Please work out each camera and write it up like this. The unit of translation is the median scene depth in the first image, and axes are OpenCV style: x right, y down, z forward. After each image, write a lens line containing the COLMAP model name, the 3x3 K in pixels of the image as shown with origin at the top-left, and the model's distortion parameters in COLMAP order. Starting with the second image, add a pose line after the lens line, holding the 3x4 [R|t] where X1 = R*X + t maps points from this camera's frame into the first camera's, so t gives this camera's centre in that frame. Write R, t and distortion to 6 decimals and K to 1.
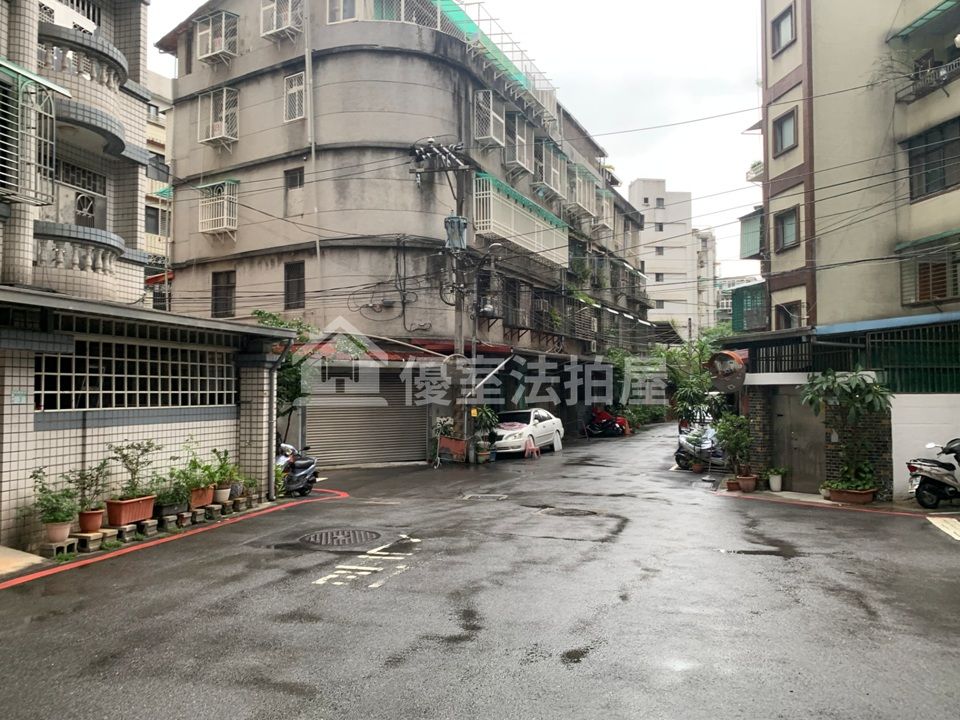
lens RADIAL K [[786.4, 0, 478.5], [0, 786.4, 363.6], [0, 0, 1]] dist [0.017494, -0.012368]
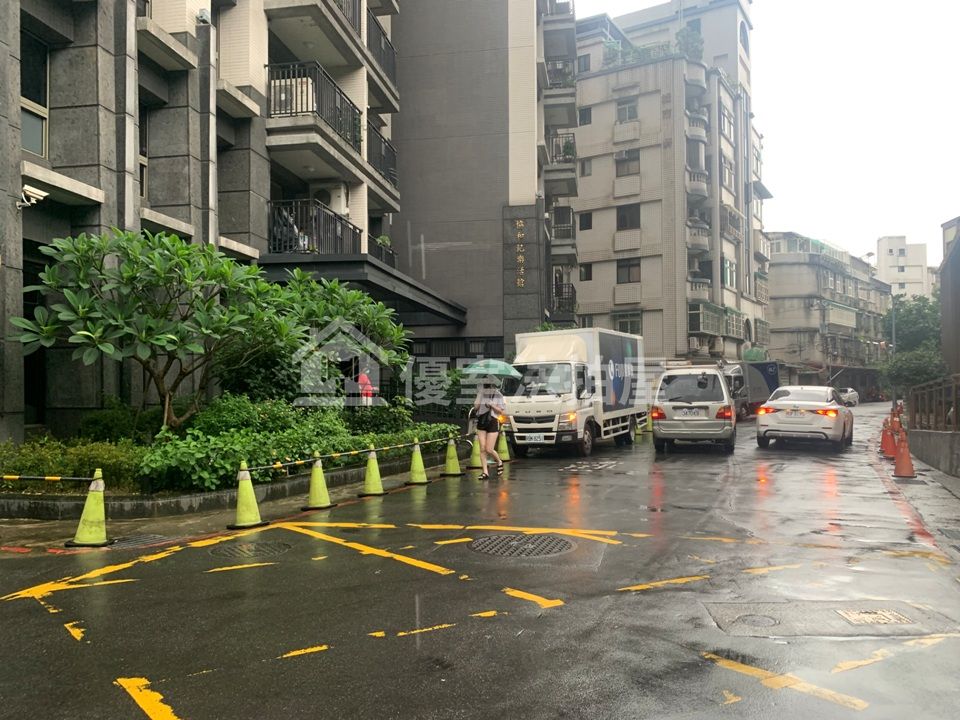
lens RADIAL K [[728.7, 0, 482.3], [0, 728.7, 365.1], [0, 0, 1]] dist [0.017353, -0.021522]
pose [[0.956175, -0.009089, -0.292656, -0.415499], [0.012100, 0.999891, 0.008480, -0.059795], [0.292547, -0.011650, 0.956180, -1.851917]]
